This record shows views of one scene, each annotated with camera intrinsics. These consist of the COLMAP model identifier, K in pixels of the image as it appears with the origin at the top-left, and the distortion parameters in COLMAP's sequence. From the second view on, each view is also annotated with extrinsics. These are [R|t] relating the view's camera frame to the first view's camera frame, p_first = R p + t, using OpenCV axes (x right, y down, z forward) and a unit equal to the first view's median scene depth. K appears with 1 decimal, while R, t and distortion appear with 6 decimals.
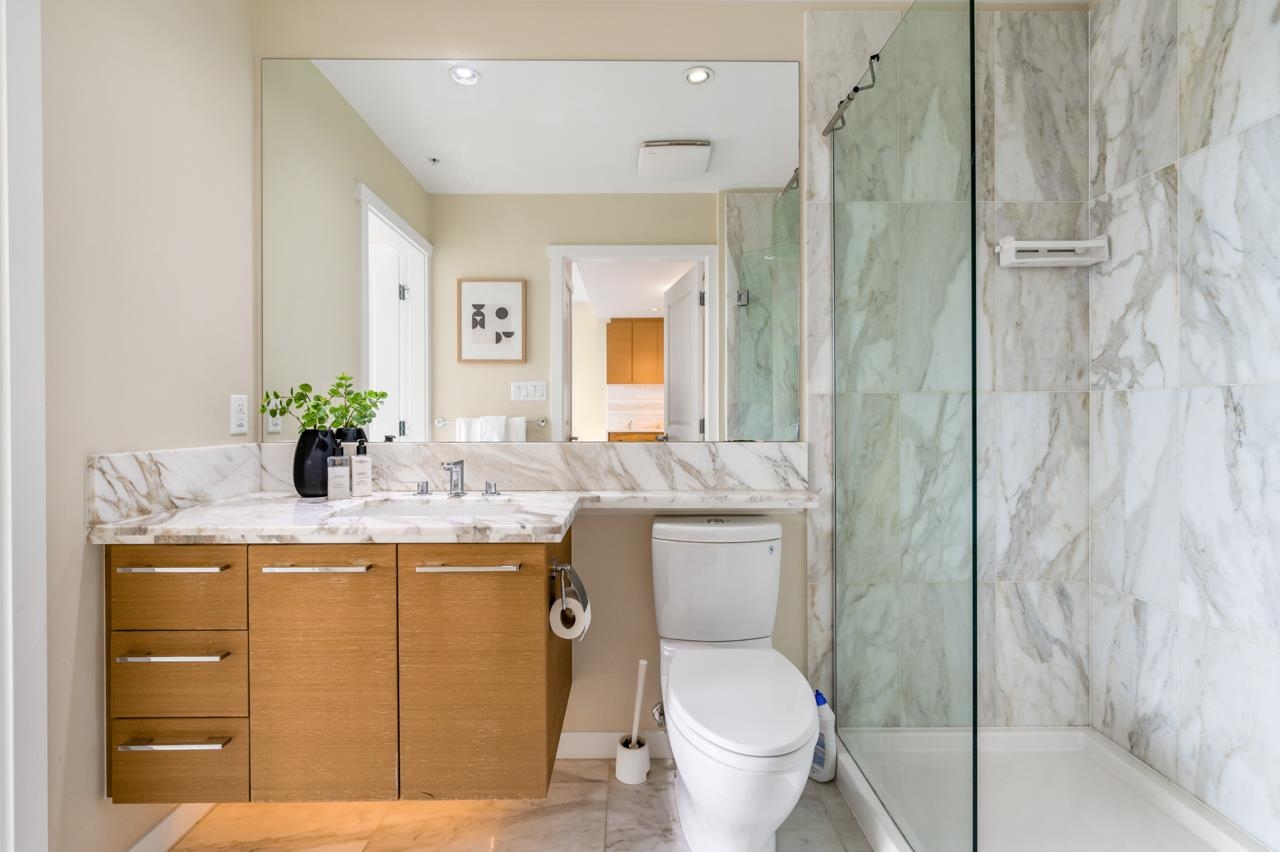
lens RADIAL K [[548.7, 0, 626.5], [0, 548.7, 413.9], [0, 0, 1]] dist [-0.001702, 0.001668]
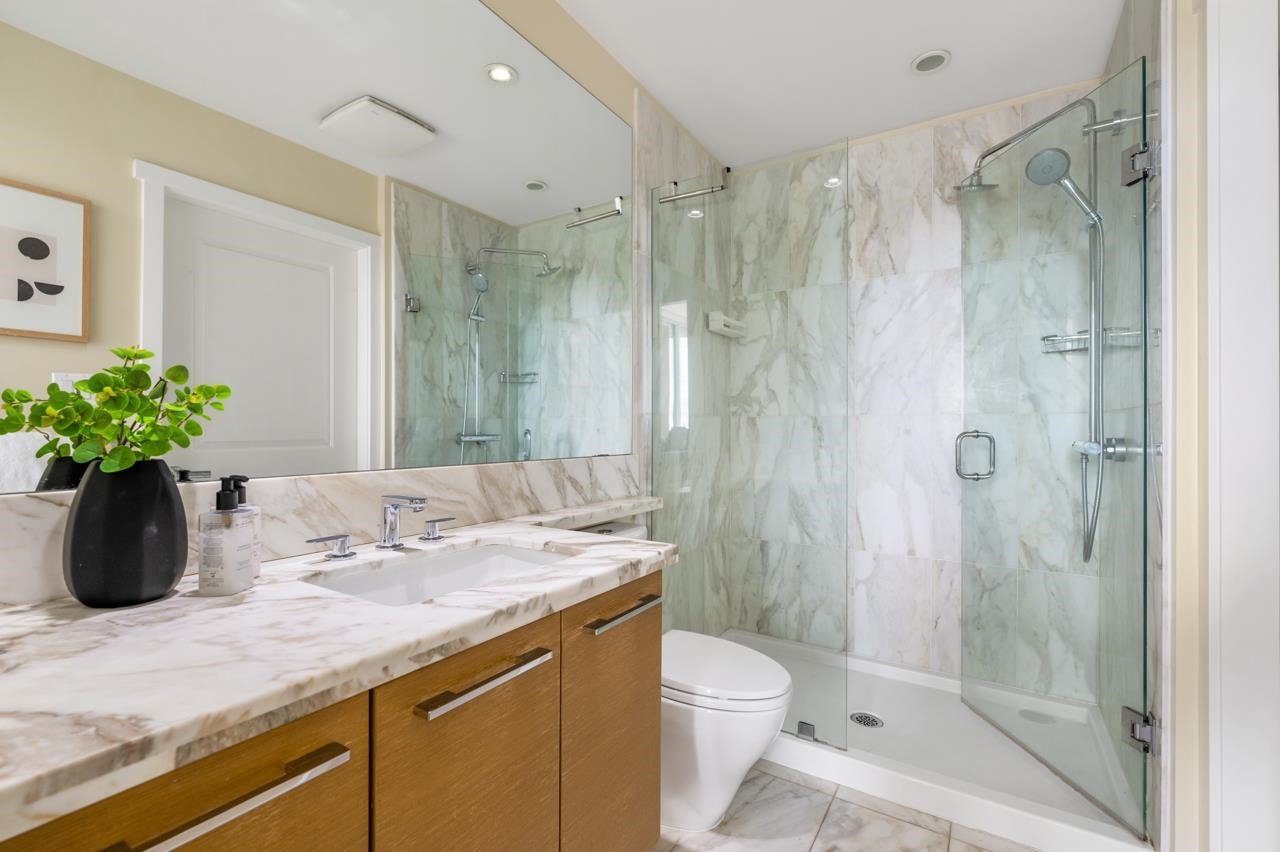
lens RADIAL K [[548.7, 0, 629.8], [0, 548.7, 428.4], [0, 0, 1]] dist [-0.001702, 0.001668]
pose [[0.572417, 0.005971, 0.819941, -0.695719], [-0.004212, 0.999982, -0.004341, 0.000997], [-0.819952, -0.000968, 0.572432, 0.368374]]
